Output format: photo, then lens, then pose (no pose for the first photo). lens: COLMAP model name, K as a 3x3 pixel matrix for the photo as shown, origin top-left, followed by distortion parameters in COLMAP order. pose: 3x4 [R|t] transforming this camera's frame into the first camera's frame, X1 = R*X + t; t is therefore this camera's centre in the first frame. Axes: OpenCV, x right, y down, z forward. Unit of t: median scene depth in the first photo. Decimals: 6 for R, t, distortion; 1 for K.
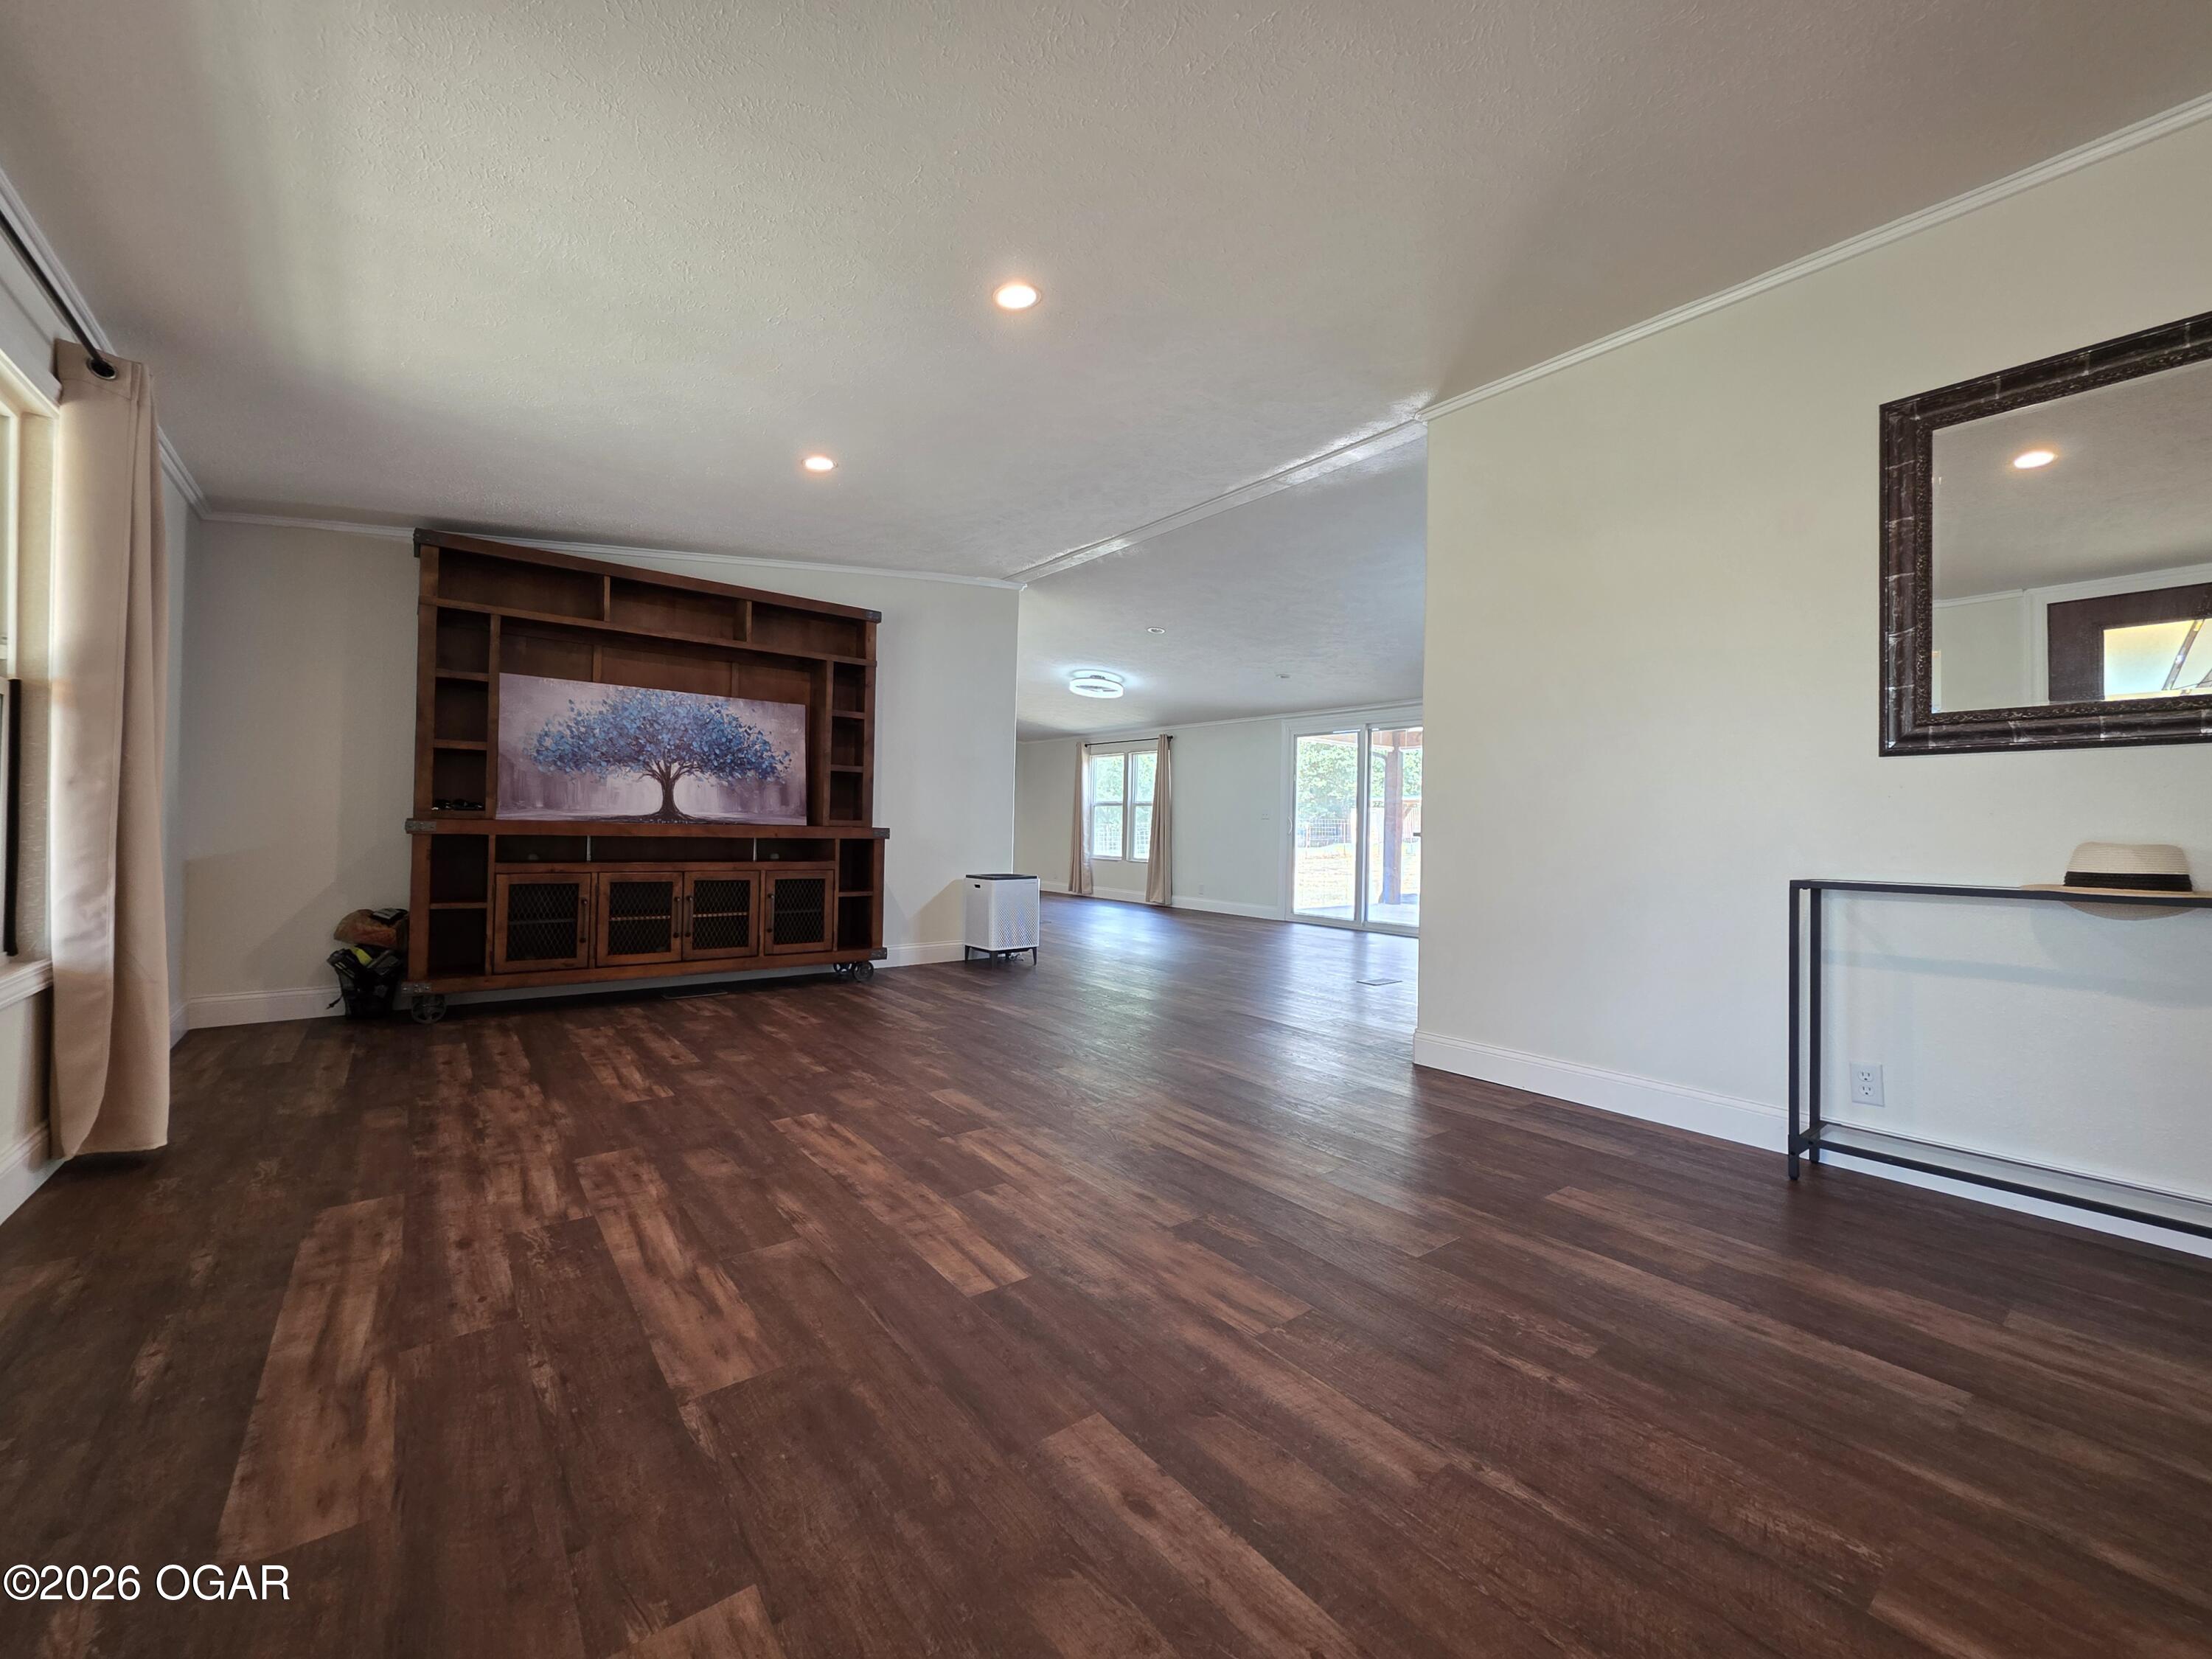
lens RADIAL K [[883.8, 0, 1123.6], [0, 883.8, 827.6], [0, 0, 1]] dist [-0.001298, 0.001209]
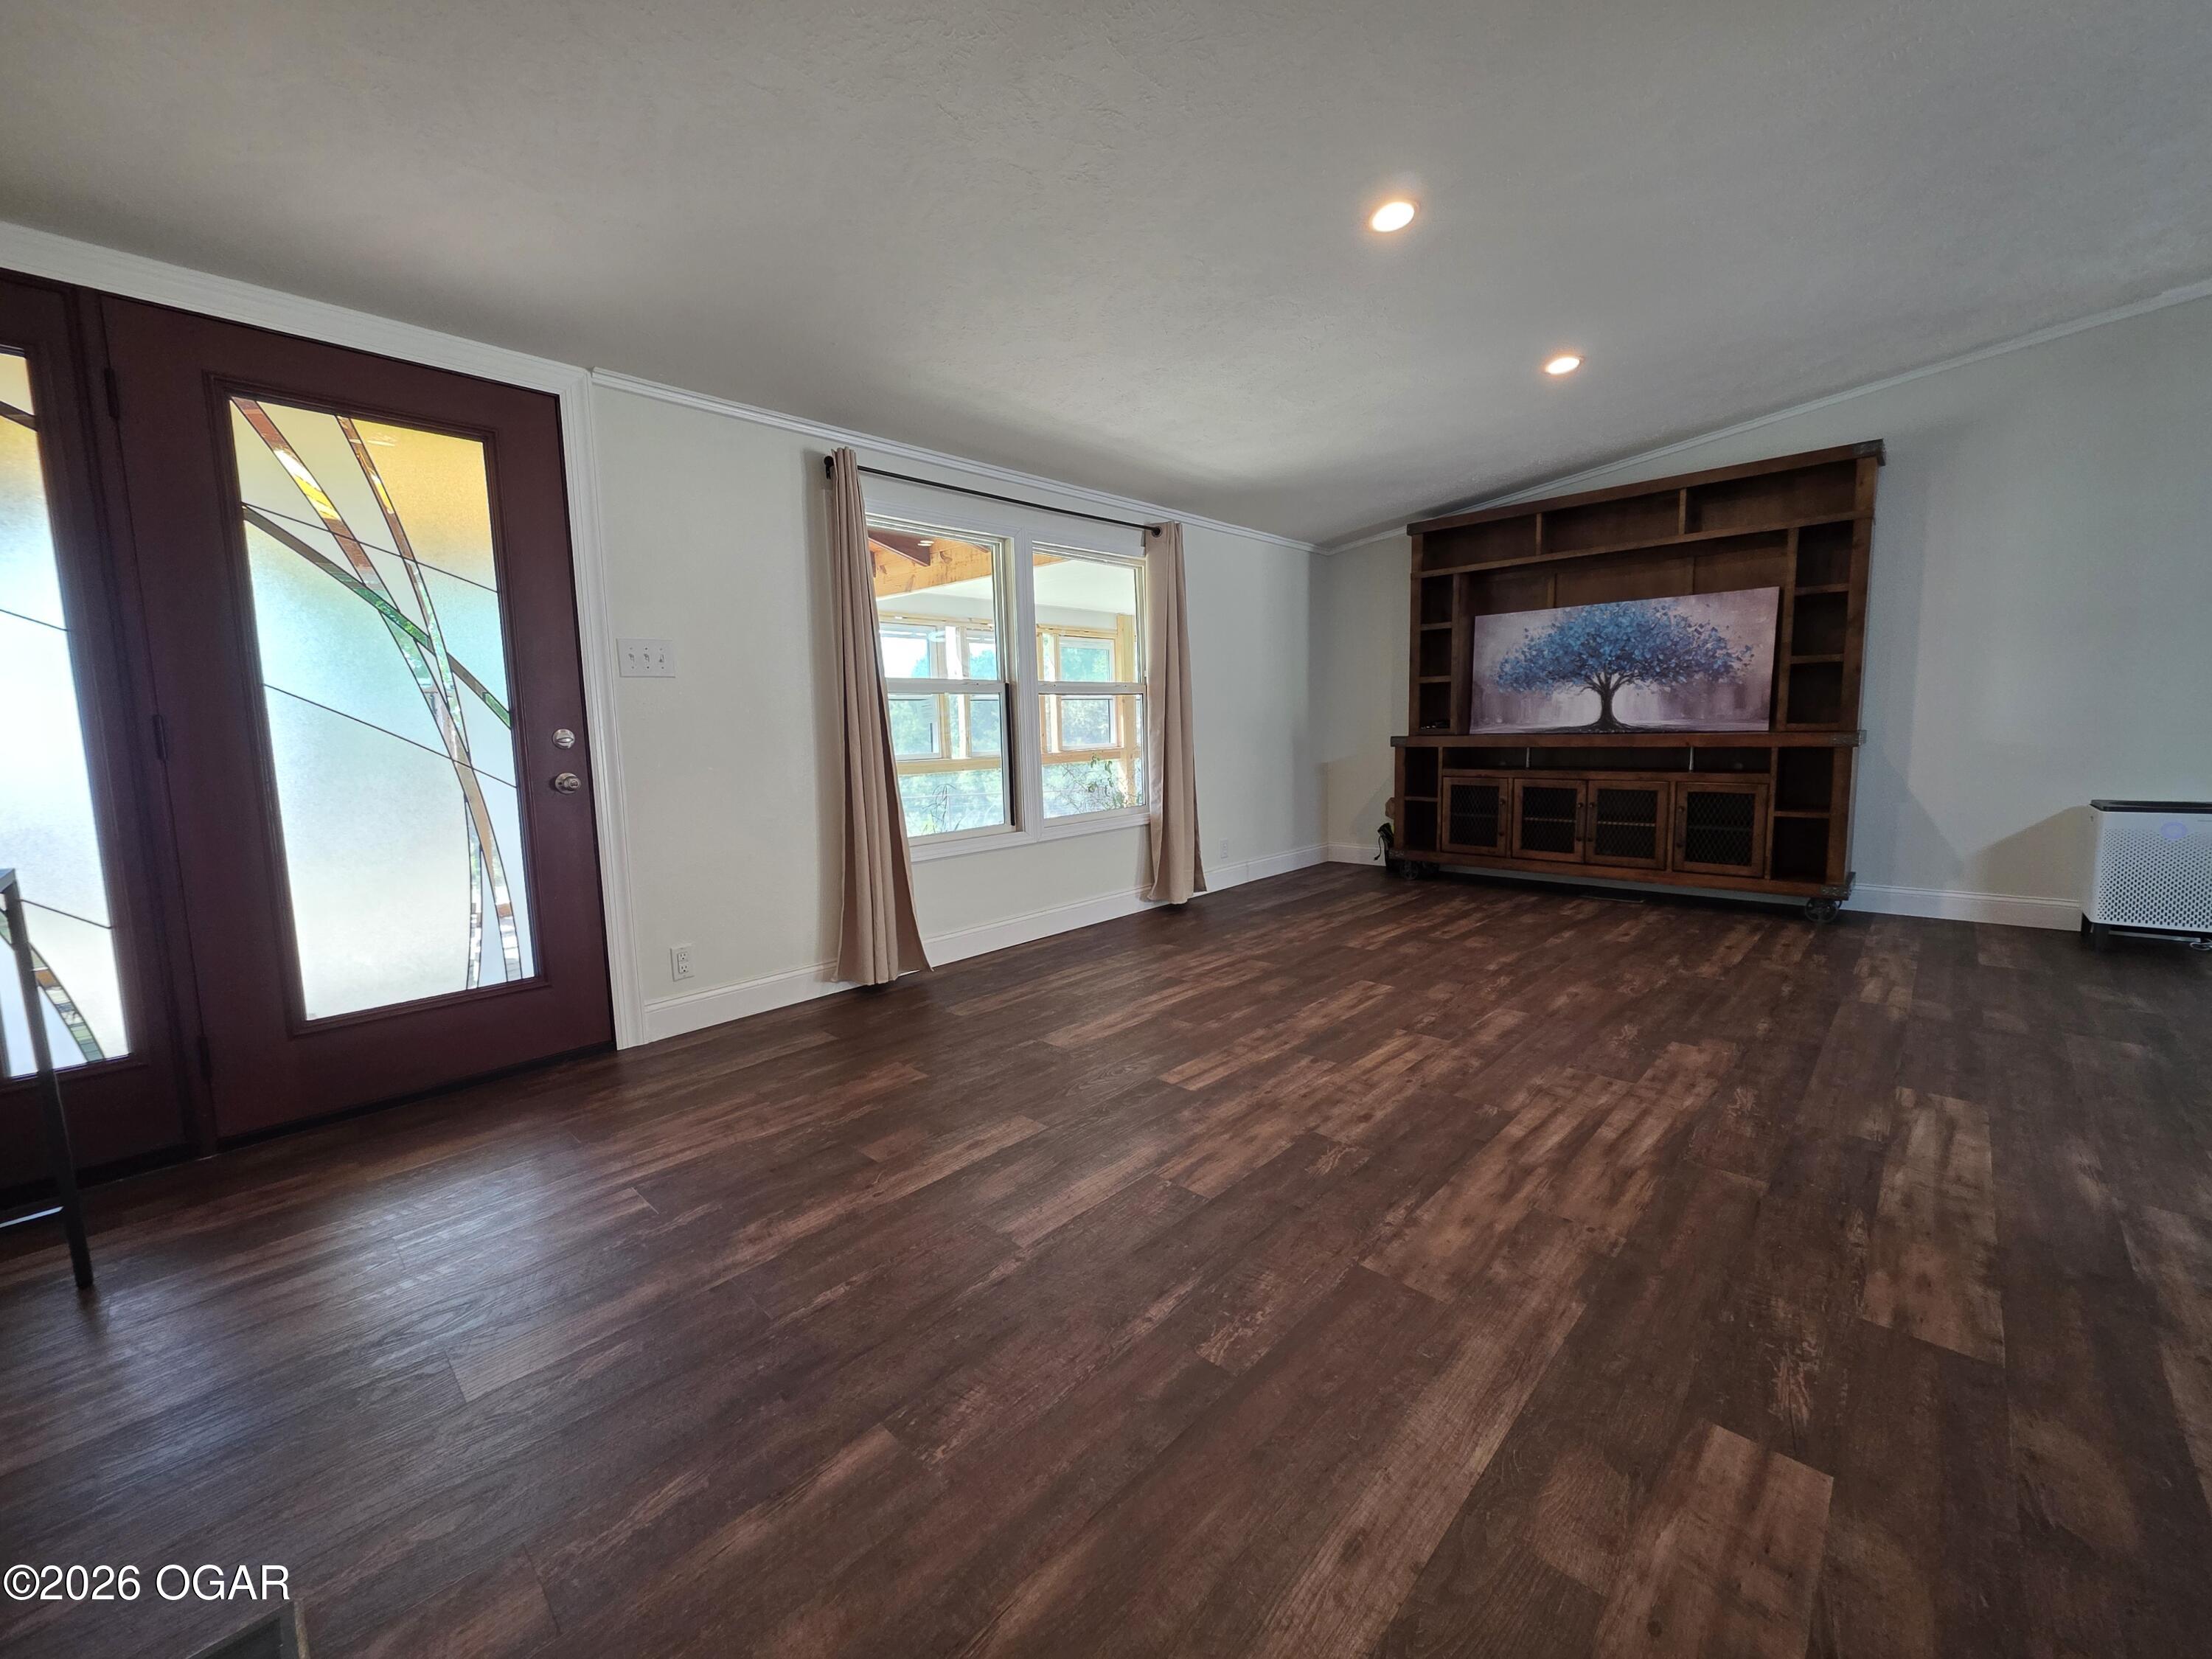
lens RADIAL K [[883.8, 0, 1093.4], [0, 883.8, 835.9], [0, 0, 1]] dist [-0.001298, 0.001209]
pose [[0.130035, 0.102596, -0.986187, 0.531003], [0.030962, 0.993727, 0.107463, -0.017401], [0.991026, -0.044508, 0.126043, 0.308554]]
